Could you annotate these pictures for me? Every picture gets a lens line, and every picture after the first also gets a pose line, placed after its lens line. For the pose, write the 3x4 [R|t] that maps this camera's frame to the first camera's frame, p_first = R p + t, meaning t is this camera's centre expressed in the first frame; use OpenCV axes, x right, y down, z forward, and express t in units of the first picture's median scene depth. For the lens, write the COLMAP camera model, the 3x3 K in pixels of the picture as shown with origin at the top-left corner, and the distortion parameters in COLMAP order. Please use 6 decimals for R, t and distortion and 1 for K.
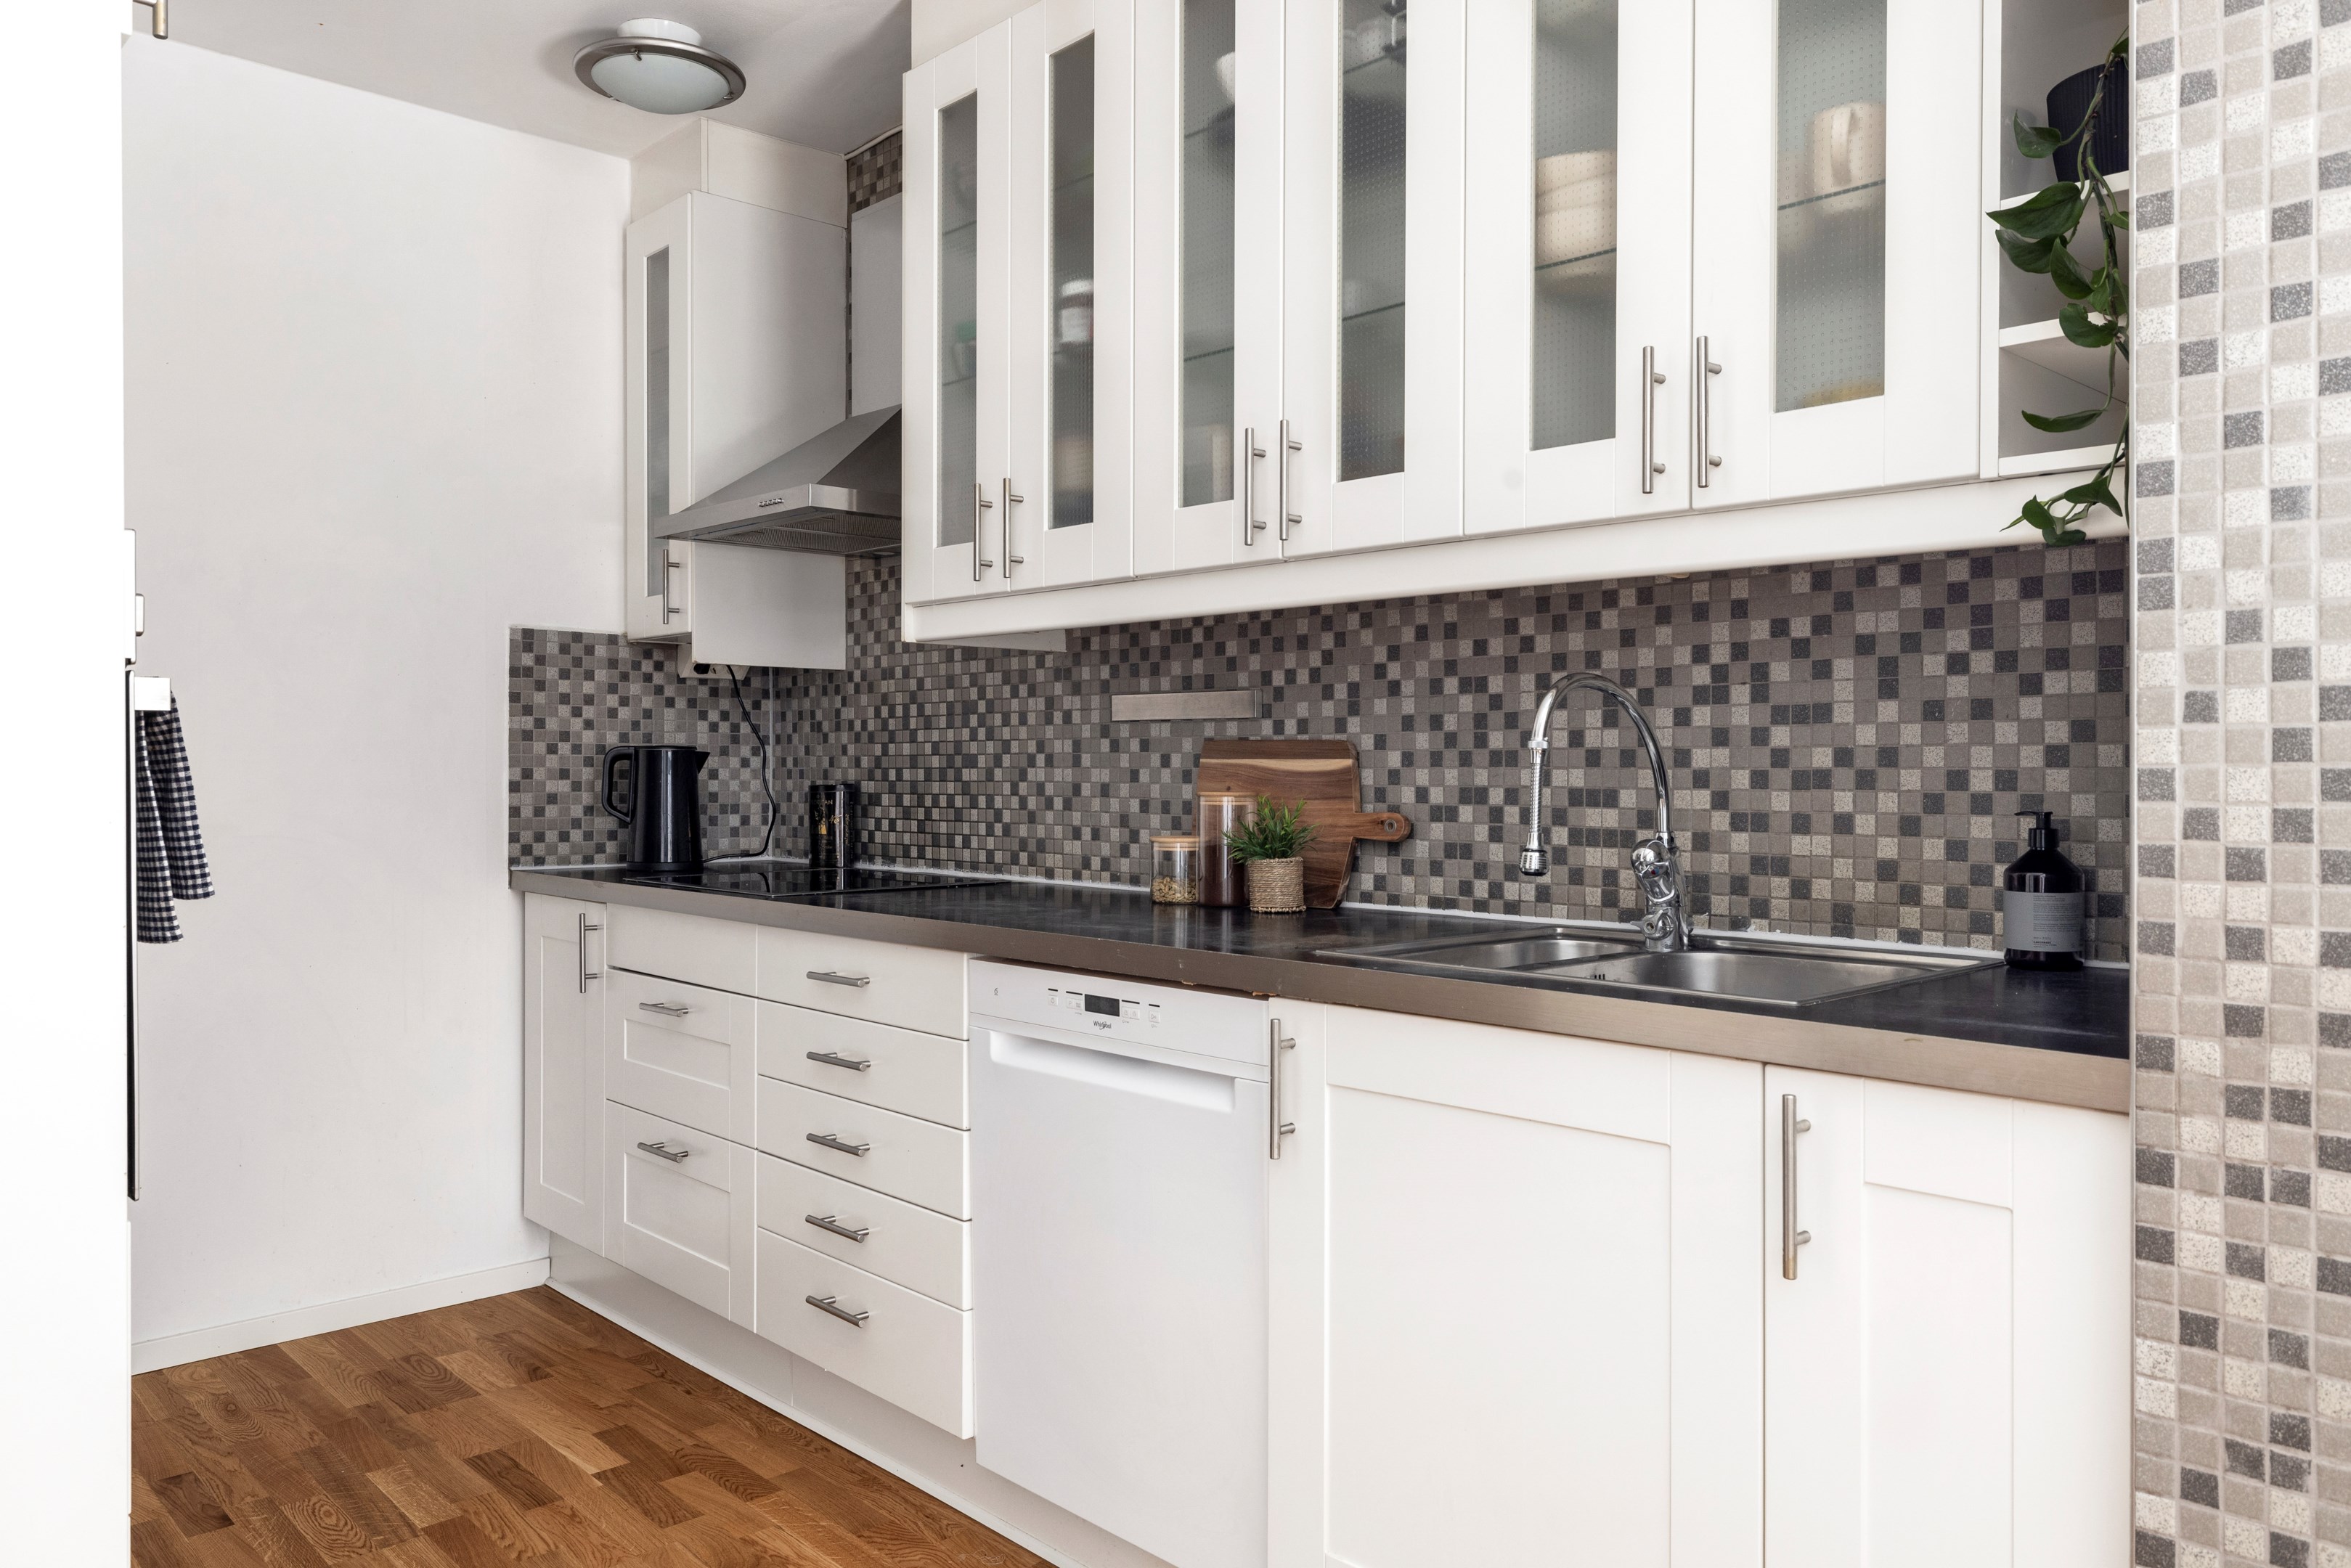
lens RADIAL K [[1647.4, 0, 1177.1], [0, 1647.4, 775.2], [0, 0, 1]] dist [0.001484, 0.000497]
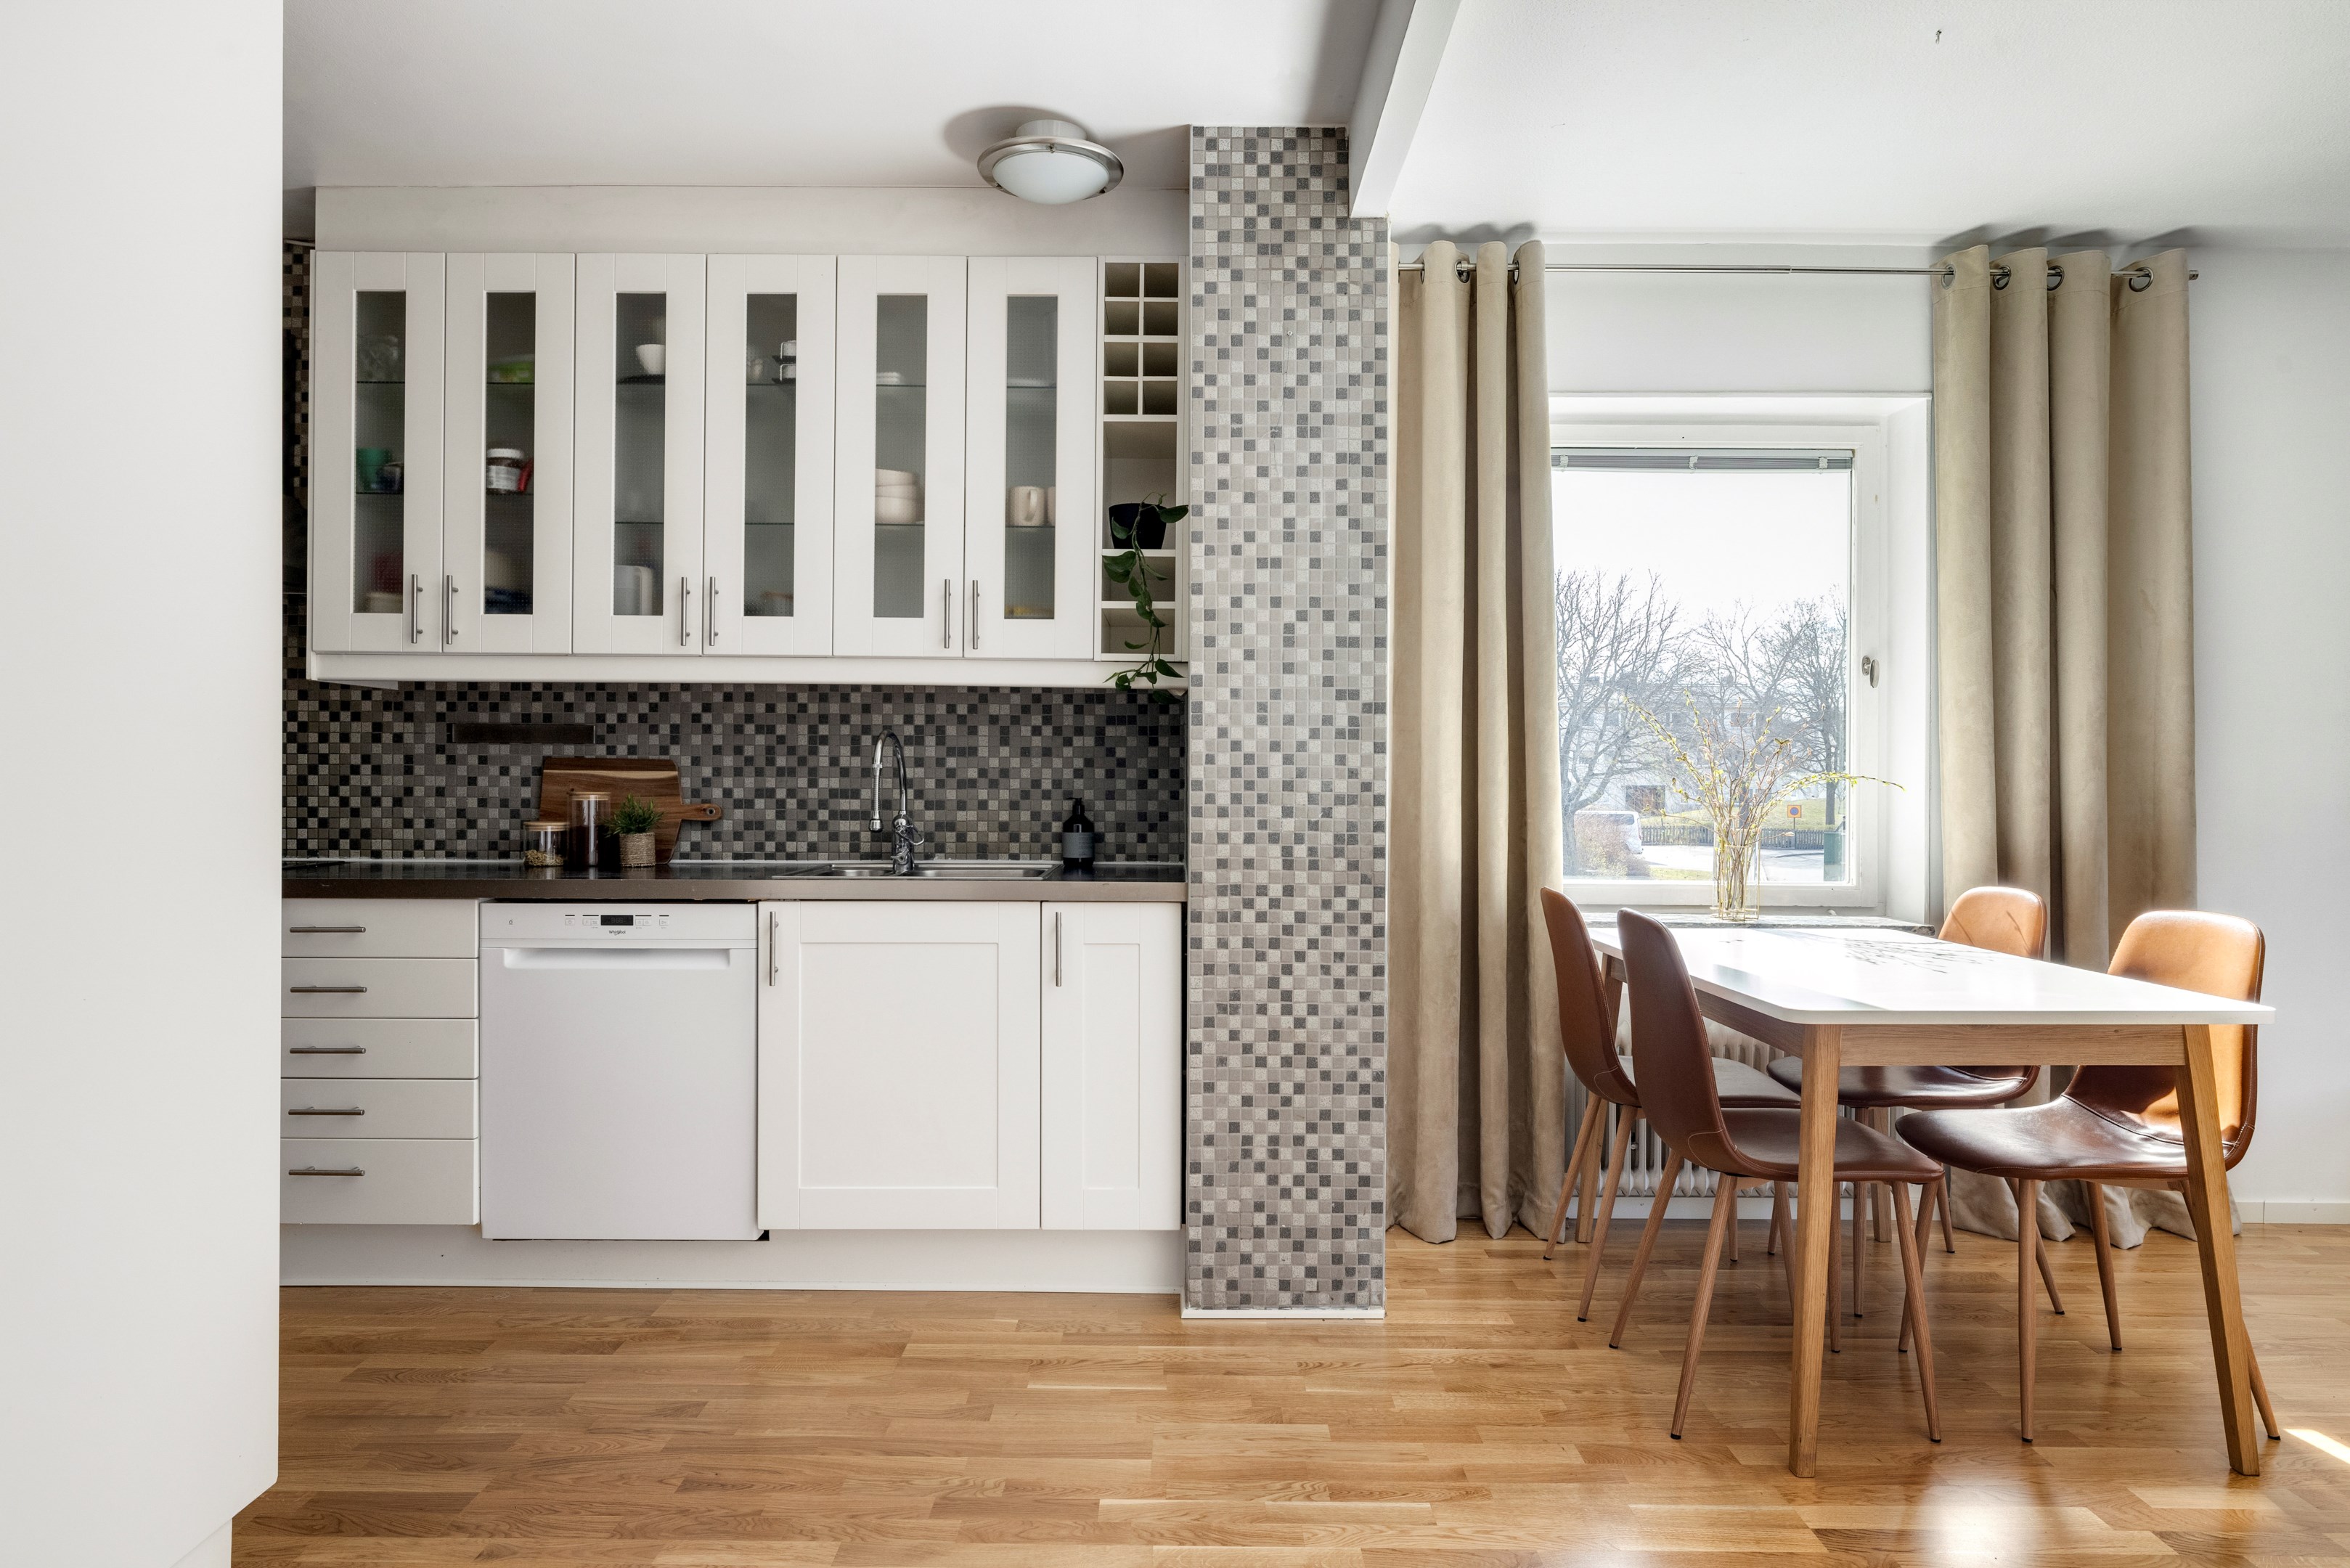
lens RADIAL K [[1396.7, 0, 1175.0], [0, 1396.7, 784.0], [0, 0, 1]] dist [-0.001221, 0.001241]
pose [[0.683665, -0.000449, 0.729795, -0.565386], [-0.001426, 0.999997, 0.001951, -0.000647], [-0.729794, -0.002375, 0.683663, -0.302886]]
